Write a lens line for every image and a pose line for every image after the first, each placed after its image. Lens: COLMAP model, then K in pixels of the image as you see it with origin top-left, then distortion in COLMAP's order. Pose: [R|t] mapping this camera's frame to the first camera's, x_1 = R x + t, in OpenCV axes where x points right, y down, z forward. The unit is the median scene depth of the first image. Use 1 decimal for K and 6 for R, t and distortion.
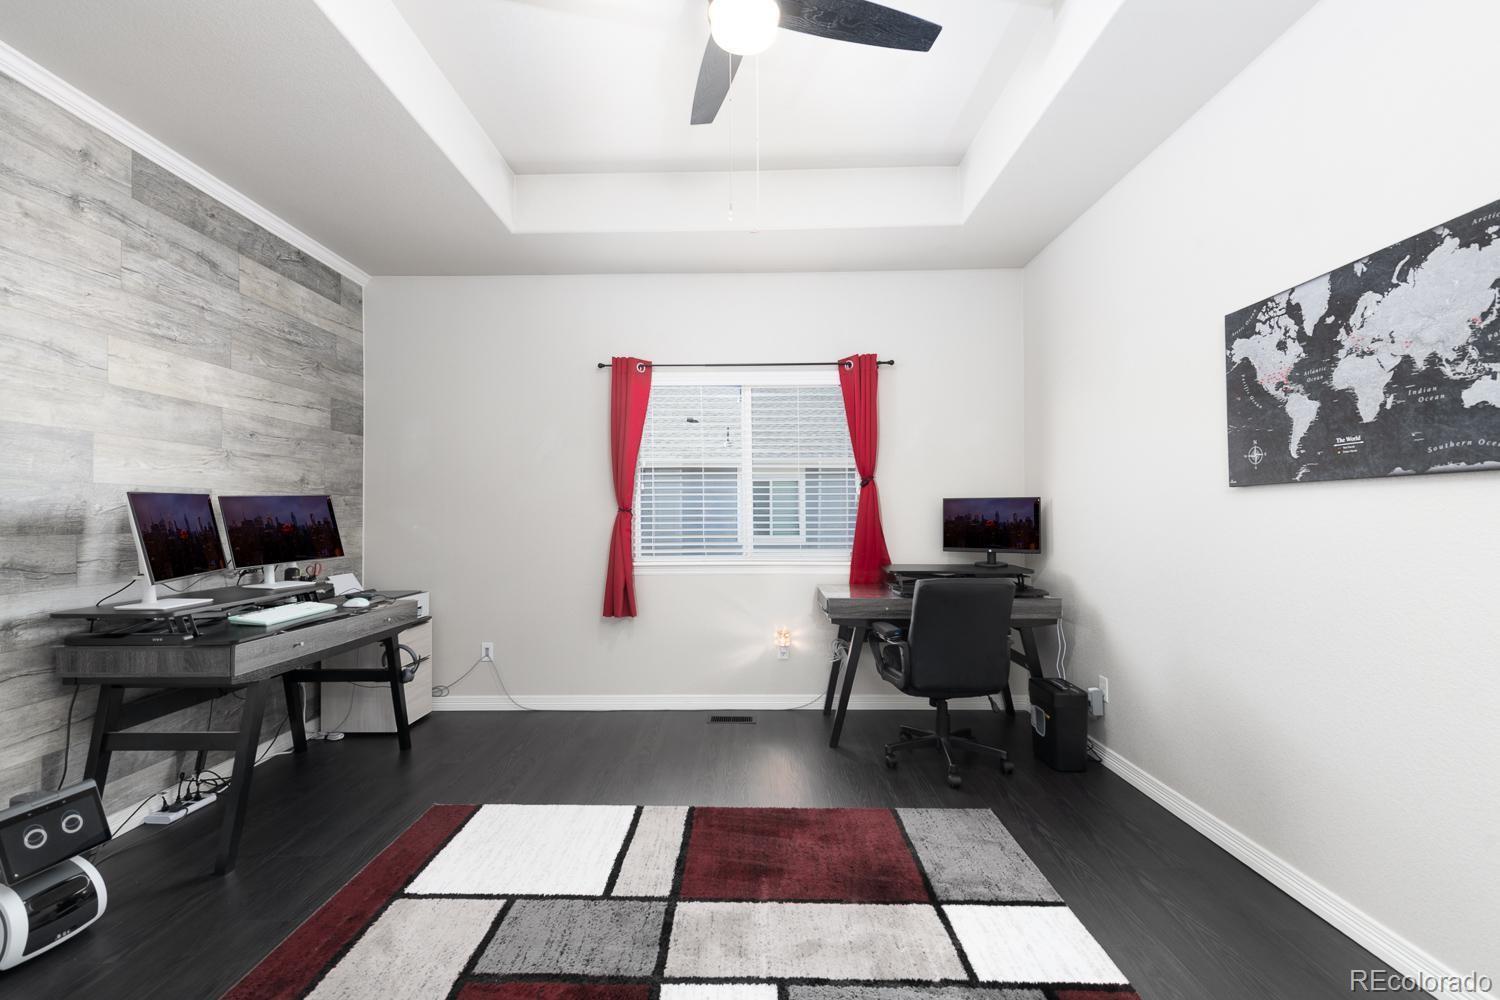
lens RADIAL K [[633.7, 0, 747.3], [0, 633.7, 506.8], [0, 0, 1]] dist [0.007288, -0.001150]
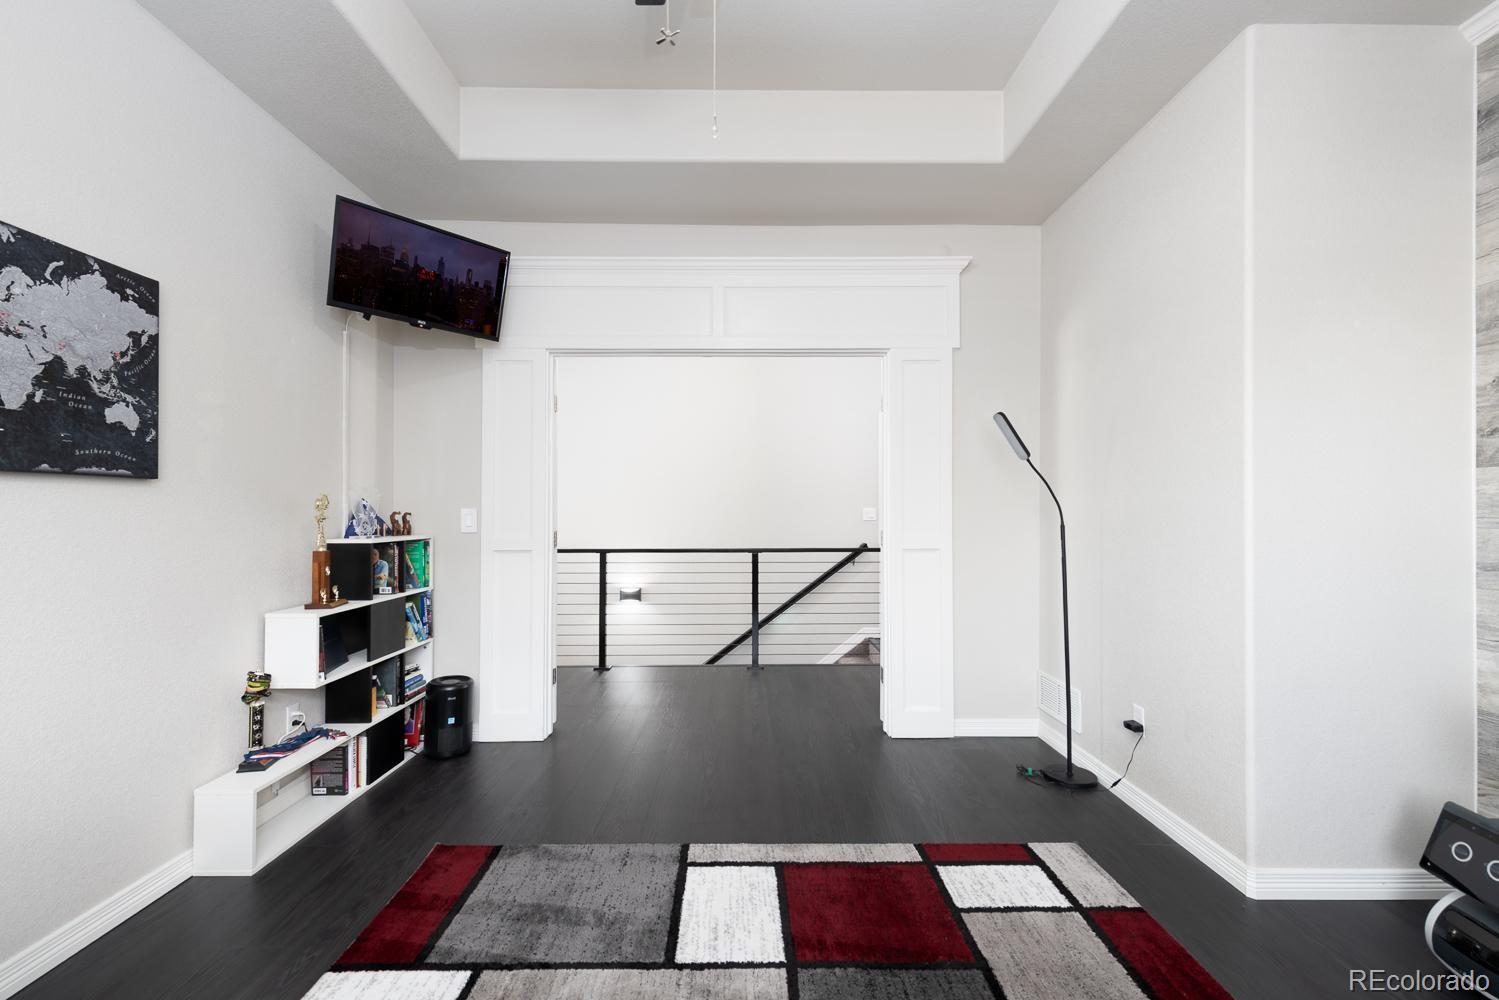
lens RADIAL K [[633.3, 0, 749.0], [0, 633.3, 507.0], [0, 0, 1]] dist [0.007288, -0.001150]
pose [[-0.999767, 0.002959, -0.021359, -0.054821], [0.003358, 0.999819, -0.018704, 0.027679], [0.021300, -0.018771, -0.999597, 2.033131]]
